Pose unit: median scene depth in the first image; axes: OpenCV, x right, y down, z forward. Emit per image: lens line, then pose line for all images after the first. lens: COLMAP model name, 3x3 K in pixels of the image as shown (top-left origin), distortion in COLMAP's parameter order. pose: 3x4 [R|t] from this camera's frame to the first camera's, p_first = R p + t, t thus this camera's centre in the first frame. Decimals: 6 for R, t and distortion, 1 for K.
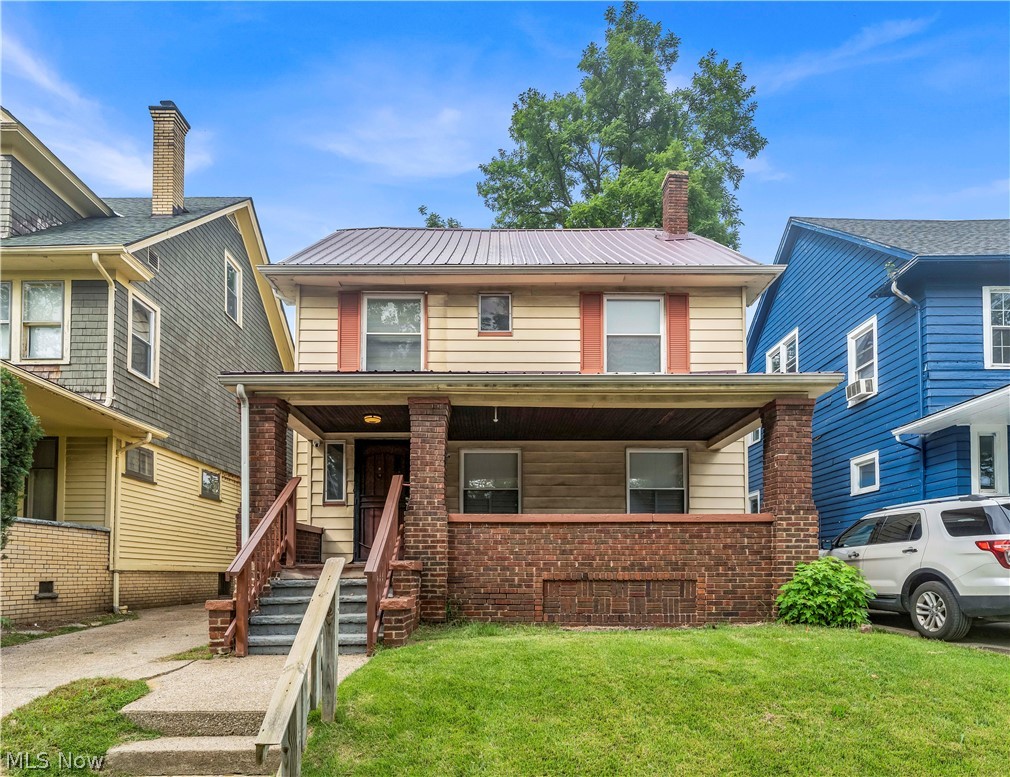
lens RADIAL K [[581.1, 0, 504.5], [0, 581.1, 558.2], [0, 0, 1]] dist [0.001125, -0.000084]
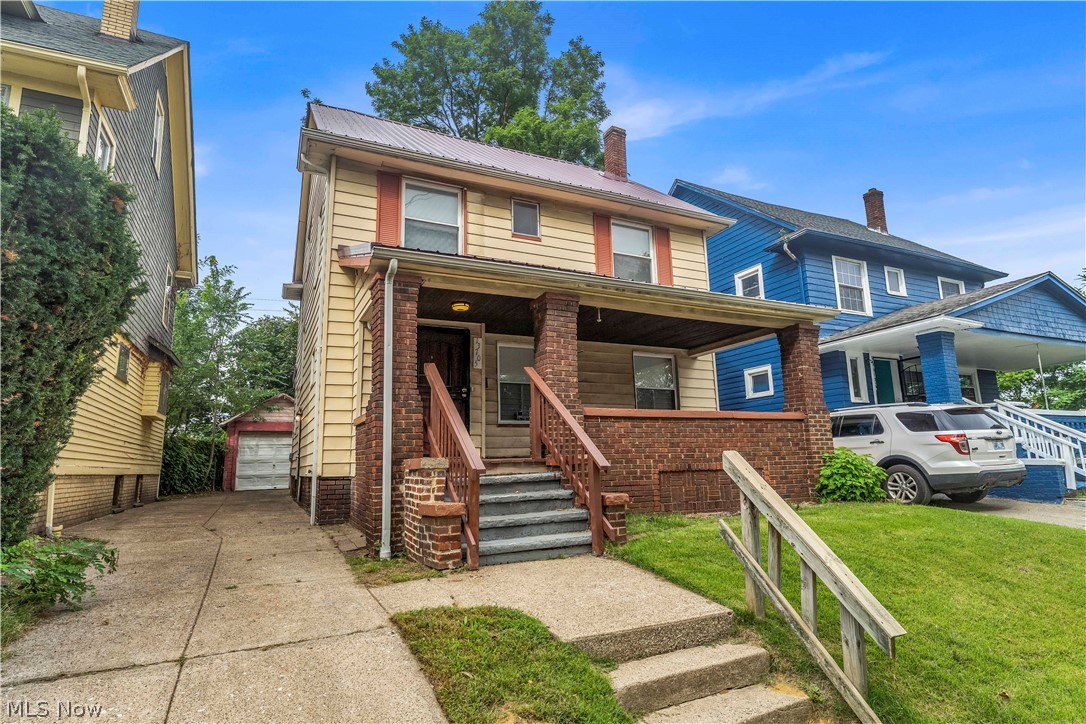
lens RADIAL K [[572.8, 0, 543.0], [0, 572.8, 362.0], [0, 0, 1]] dist [0.000795, 0.000130]
pose [[0.903717, 0.055029, 0.424579, -0.511817], [0.011551, 0.988210, -0.152668, -0.002598], [-0.427974, 0.142873, 0.892427, 0.109149]]
